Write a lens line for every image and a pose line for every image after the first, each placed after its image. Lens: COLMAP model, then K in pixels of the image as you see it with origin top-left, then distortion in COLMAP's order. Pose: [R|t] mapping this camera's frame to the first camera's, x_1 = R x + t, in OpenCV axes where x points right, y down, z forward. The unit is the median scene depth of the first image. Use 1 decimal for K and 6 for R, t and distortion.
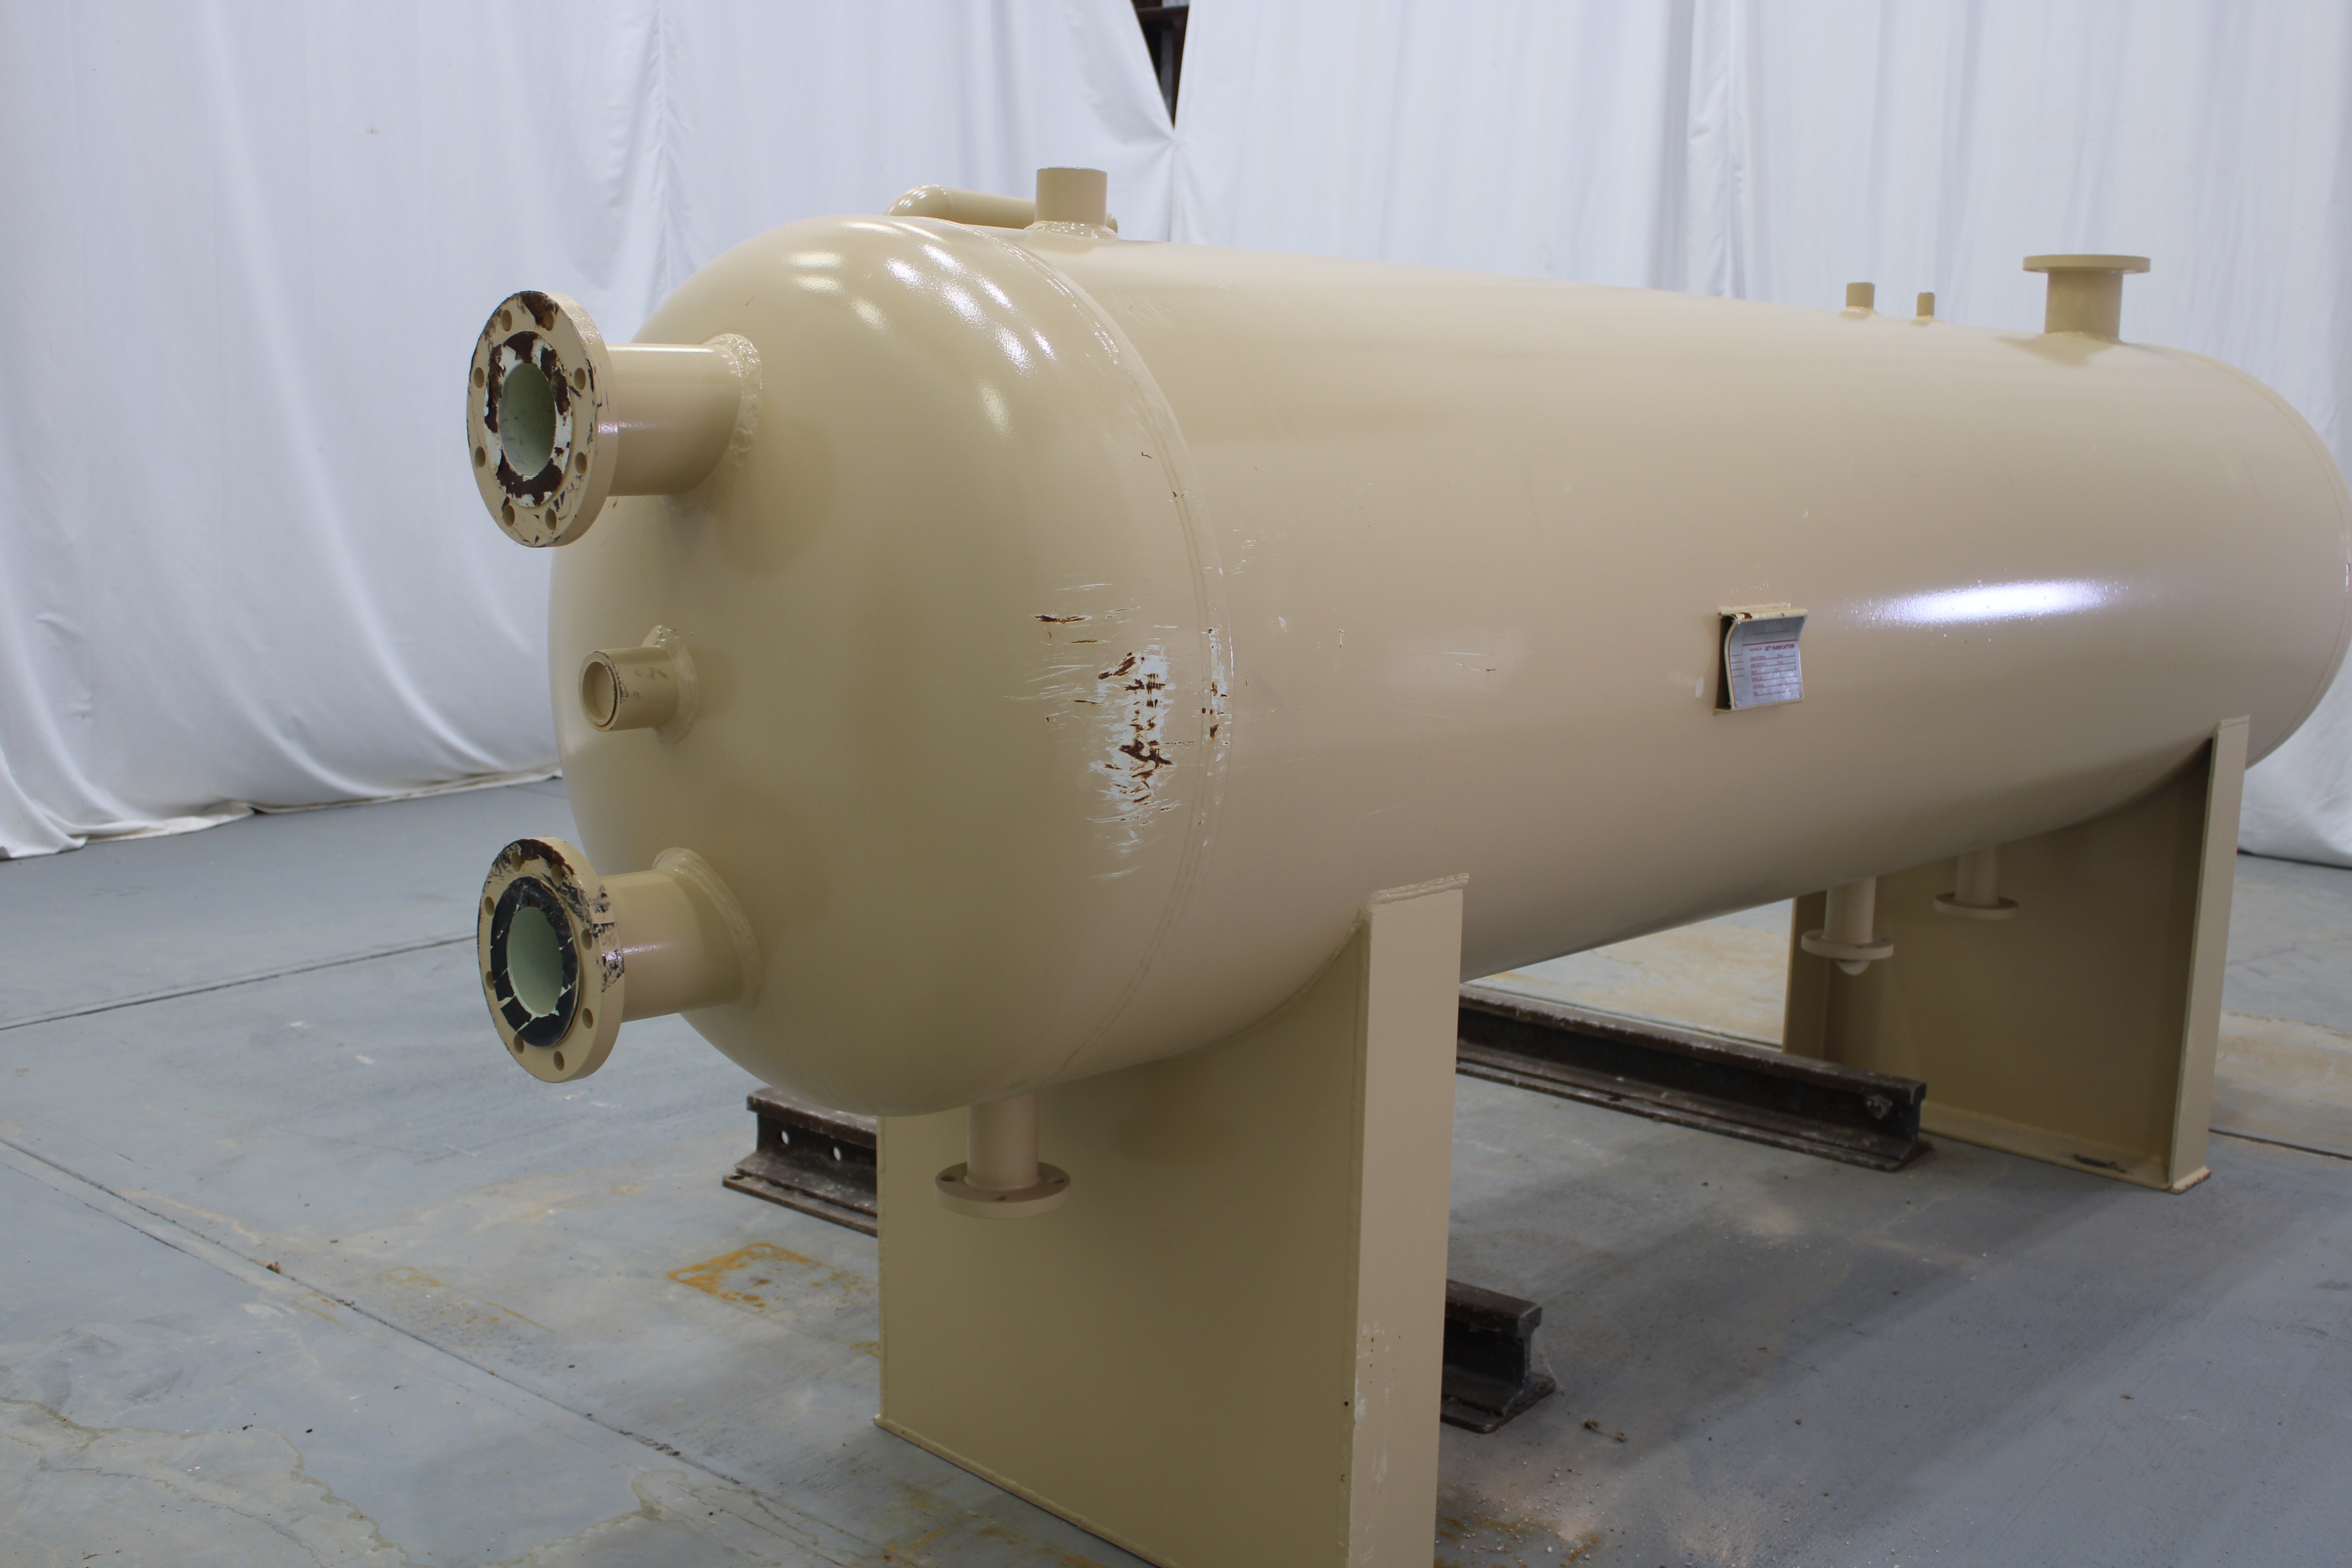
lens RADIAL K [[2363.1, 0, 1176.0], [0, 2363.1, 784.0], [0, 0, 1]] dist [-0.152226, 0.194552]
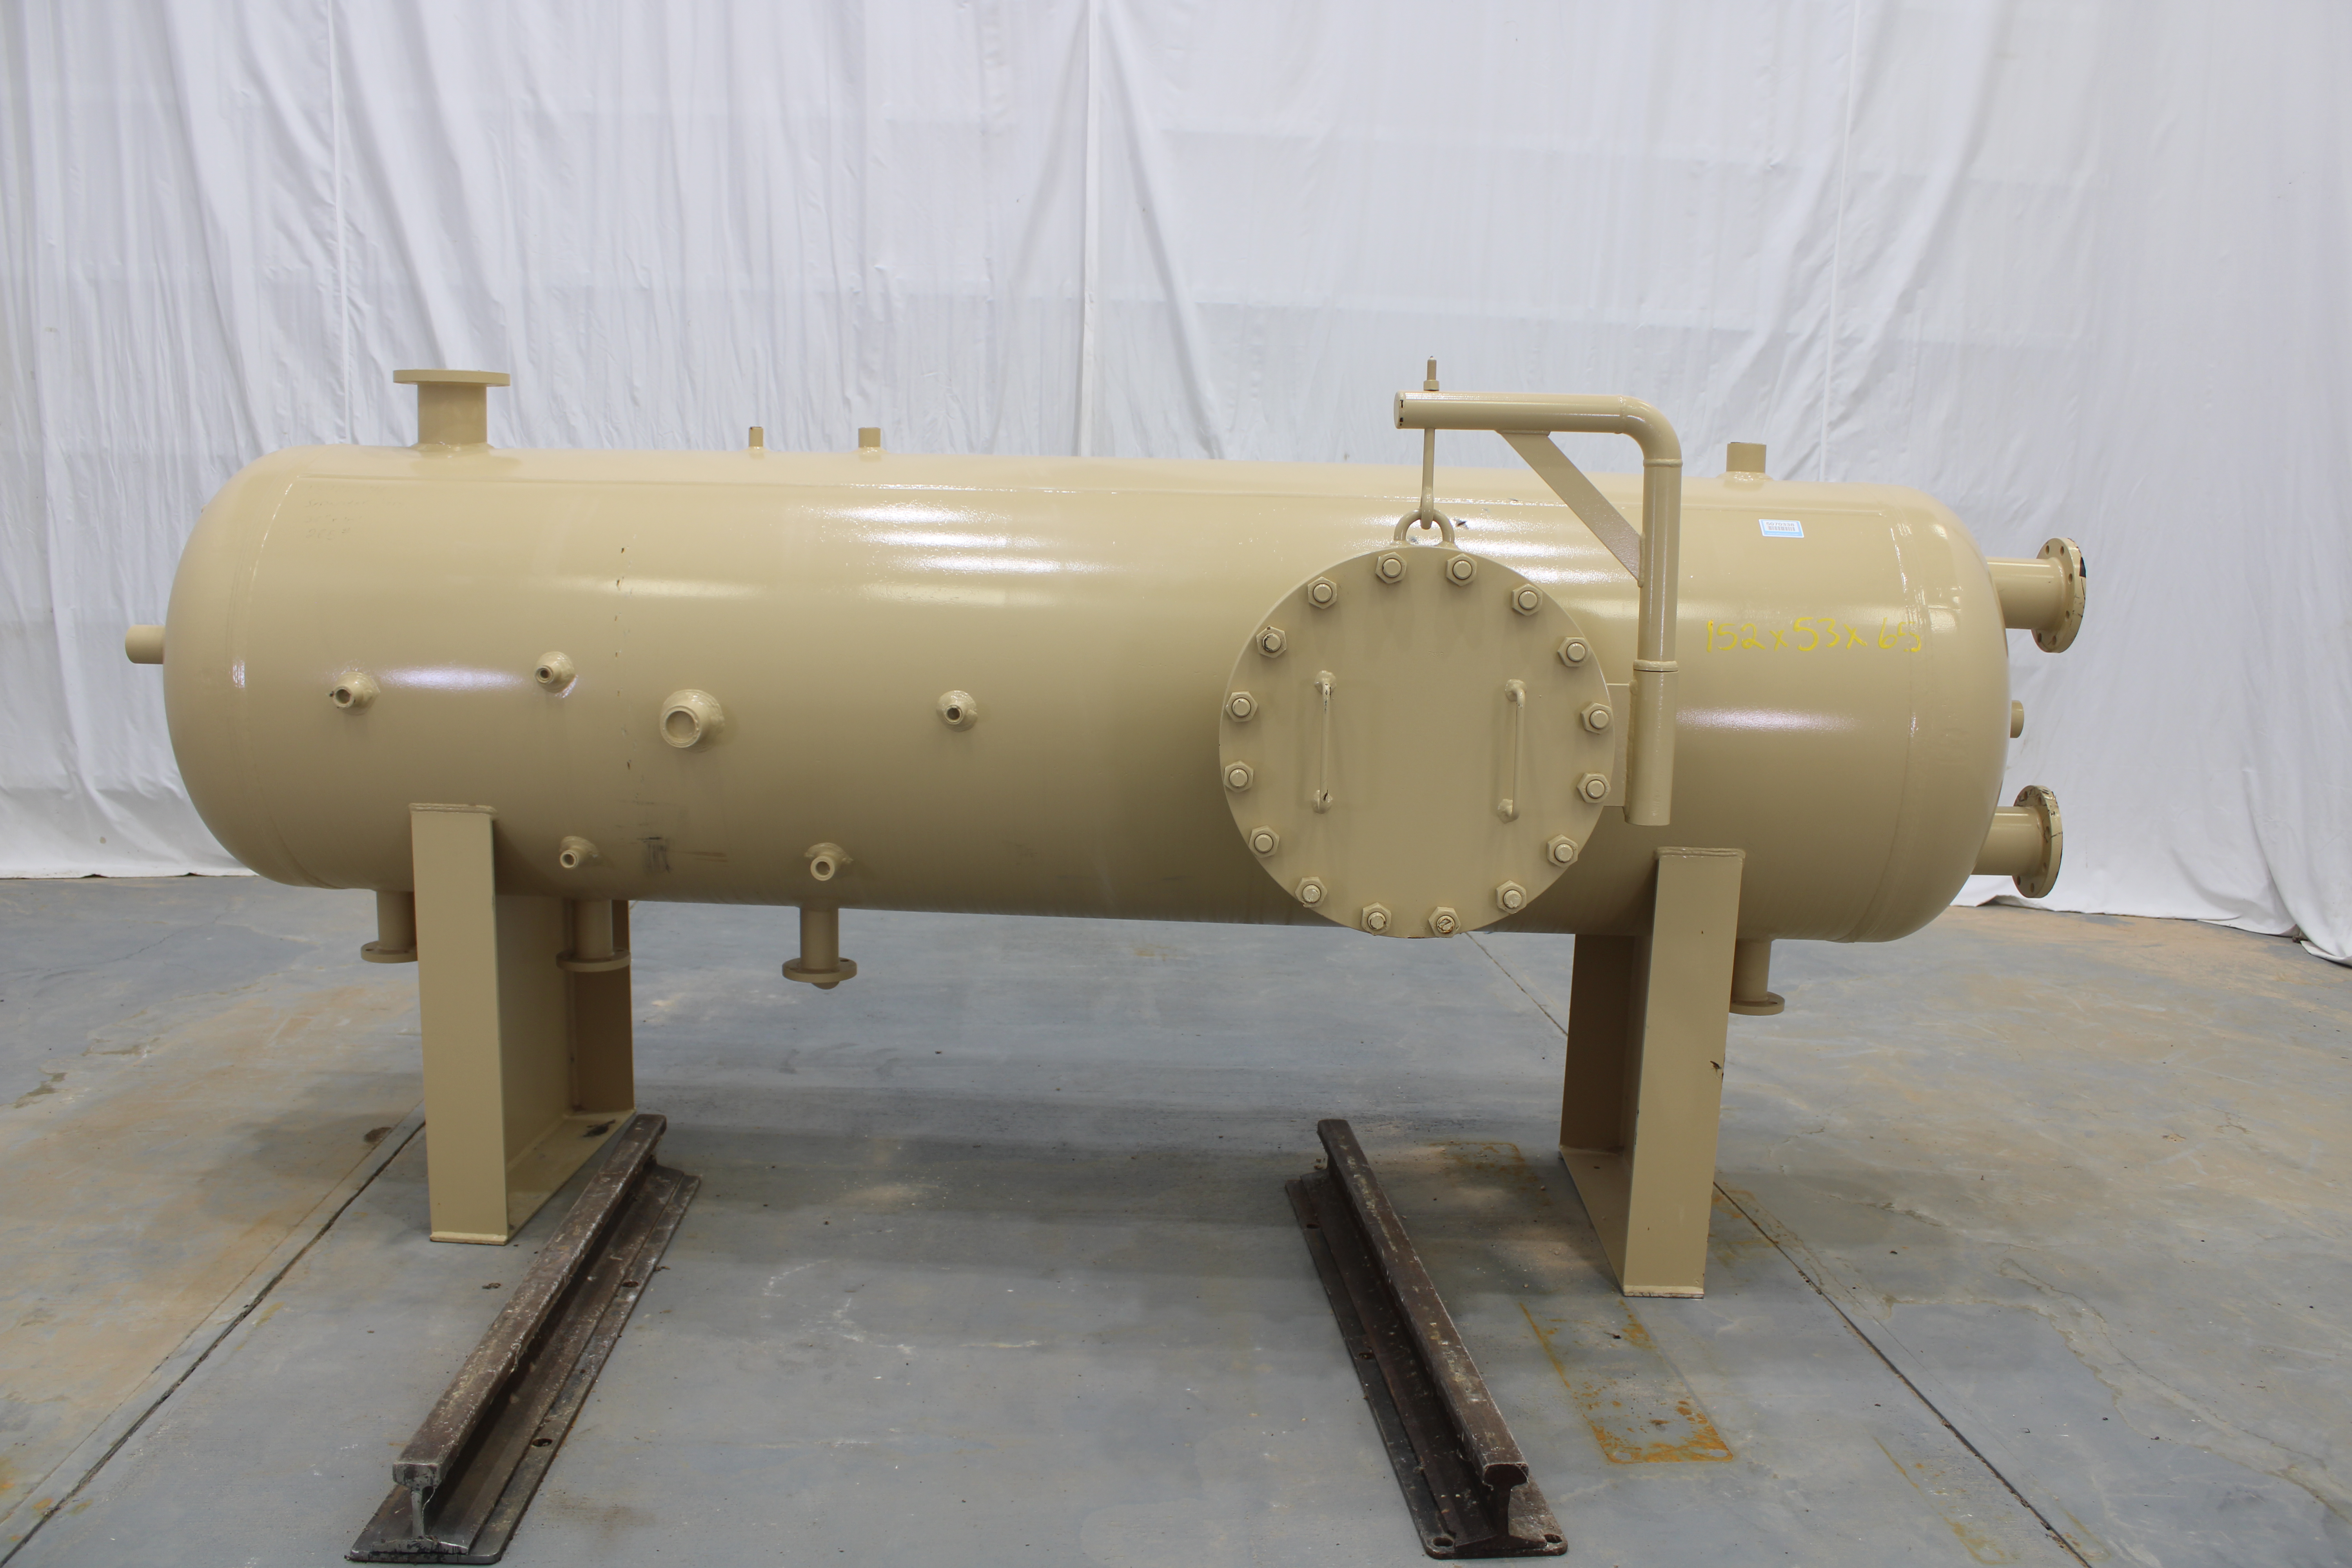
lens RADIAL K [[1955.9, 0, 1189.5], [0, 1955.9, 783.6], [0, 0, 1]] dist [-0.170475, 0.153755]
pose [[-0.674800, -0.154651, 0.721614, -0.618402], [0.074165, 0.958636, 0.274802, -0.320034], [-0.734264, 0.238955, -0.635419, 1.653251]]
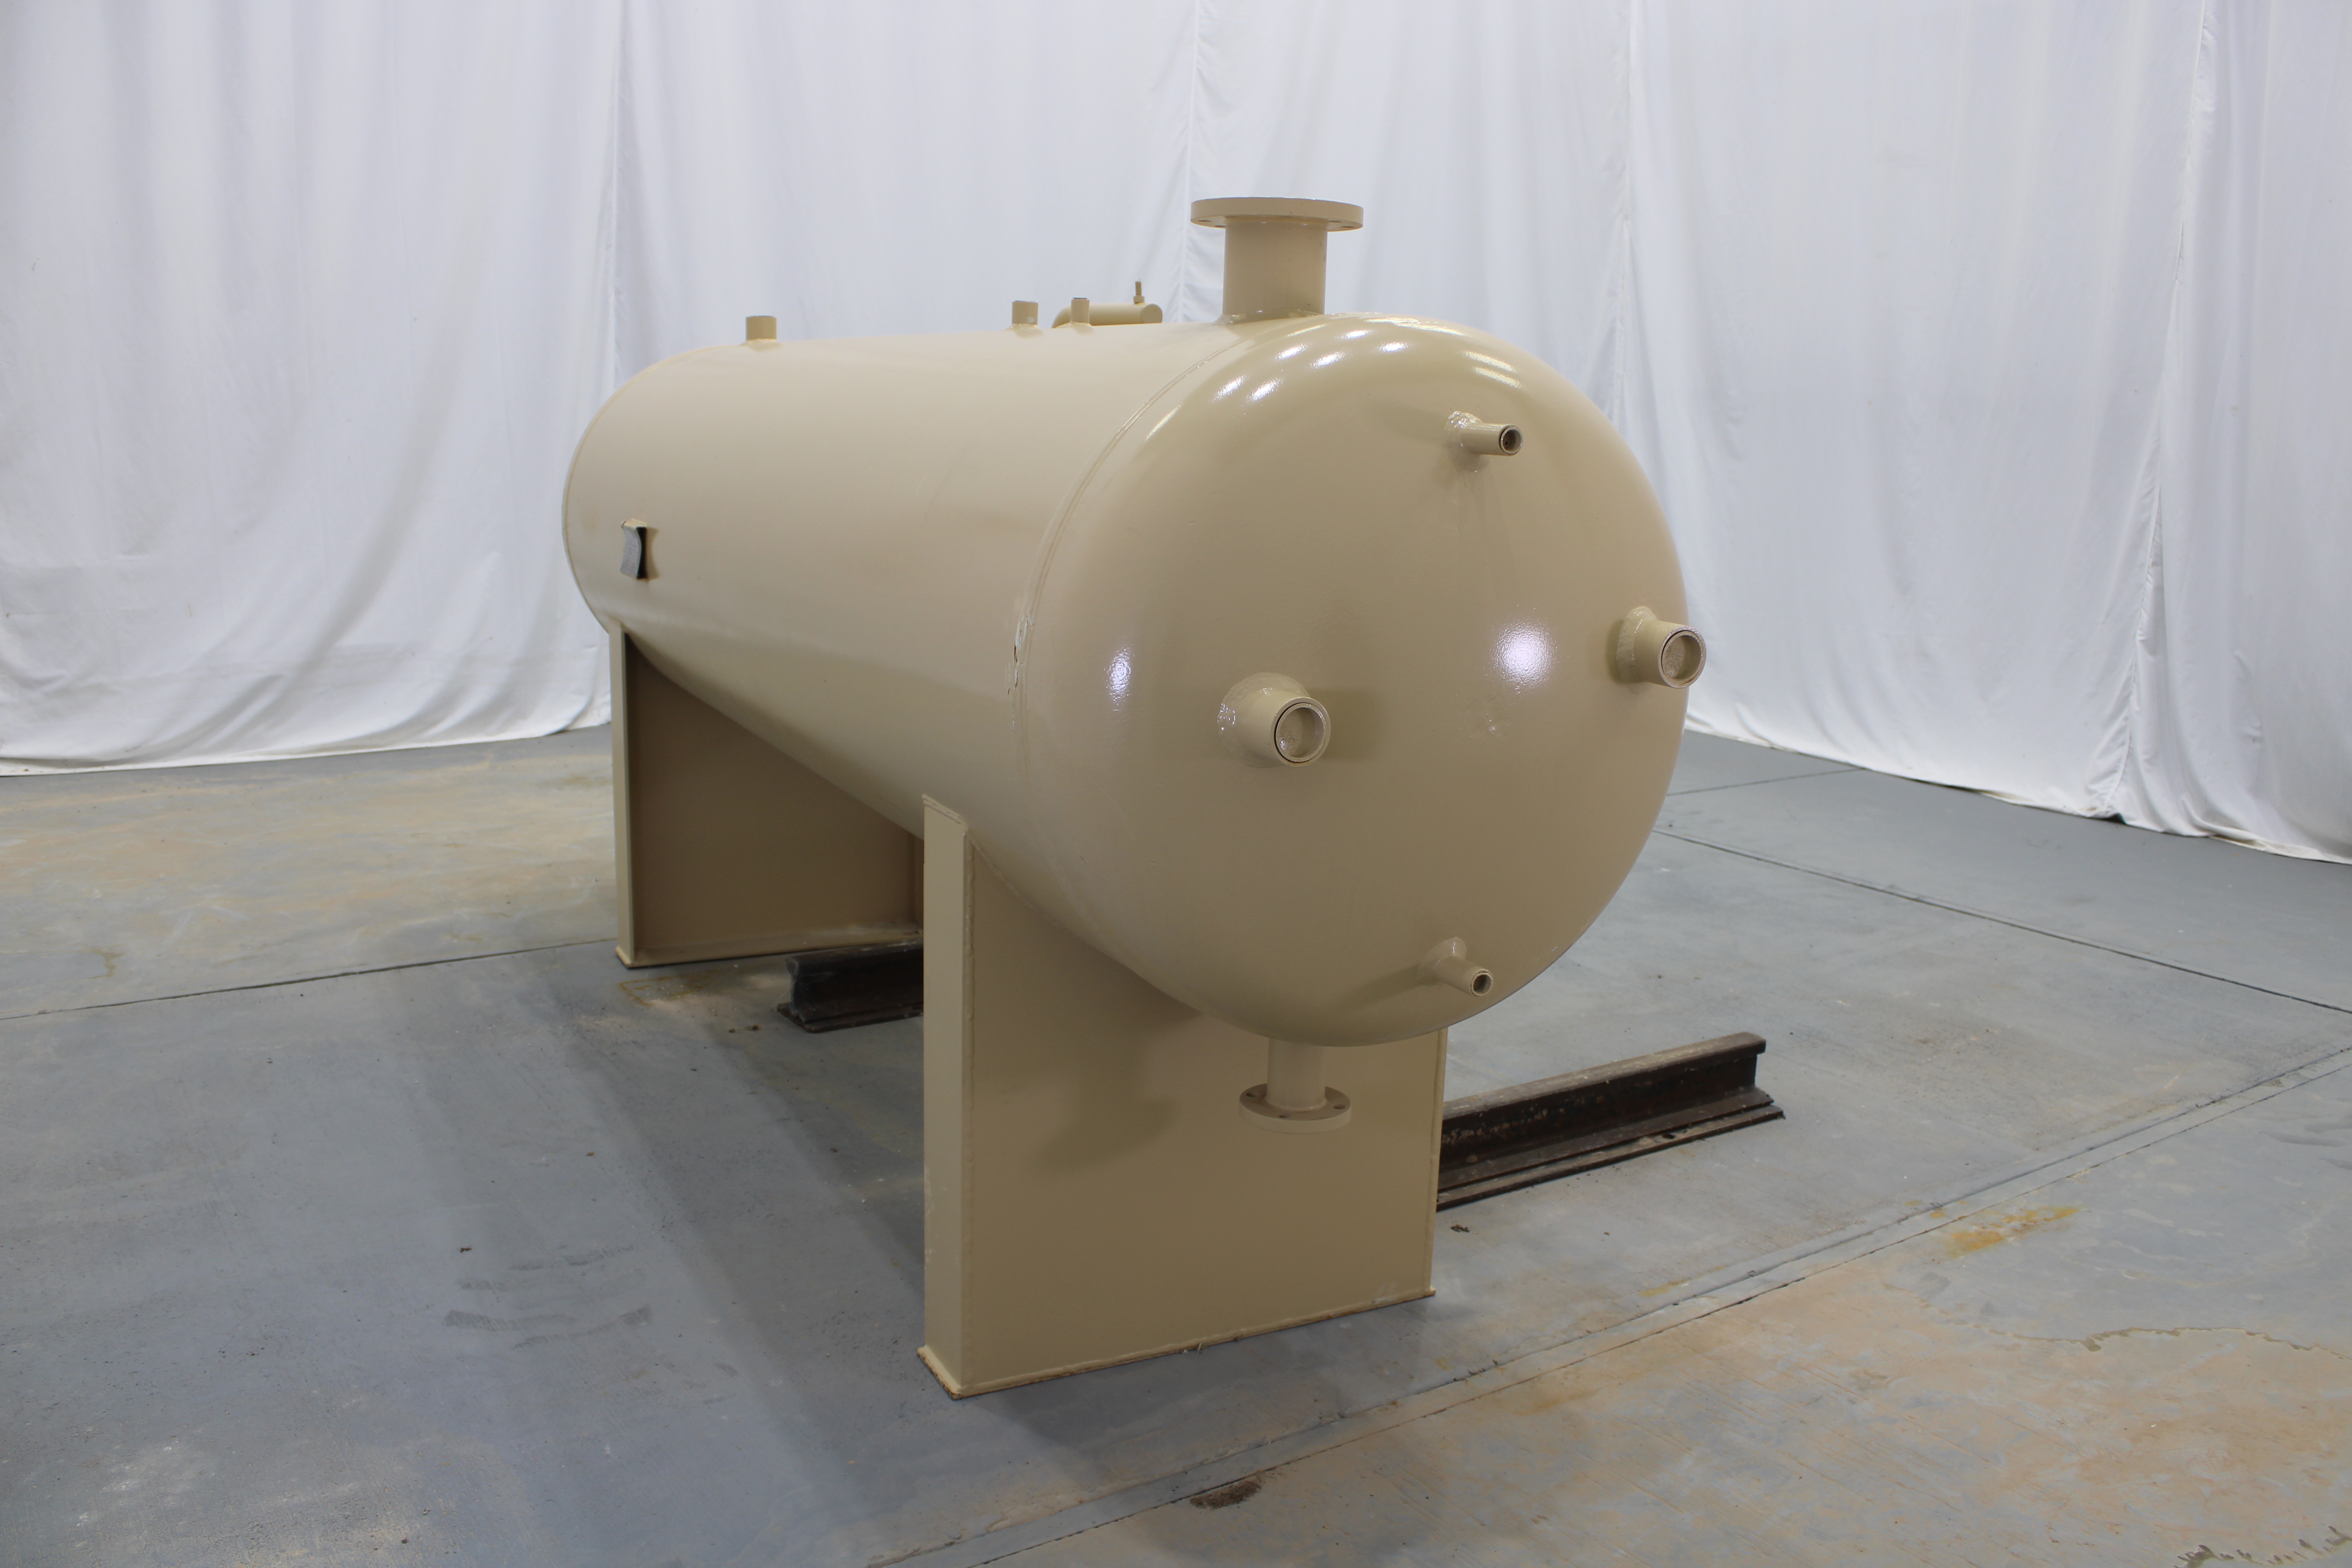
lens RADIAL K [[1955.9, 0, 1189.5], [0, 1955.9, 783.6], [0, 0, 1]] dist [-0.170475, 0.153755]
pose [[-0.309261, 0.150071, -0.939061, 1.198977], [-0.188834, 0.958116, 0.215305, -0.218734], [0.932040, 0.243912, -0.267970, 1.433647]]
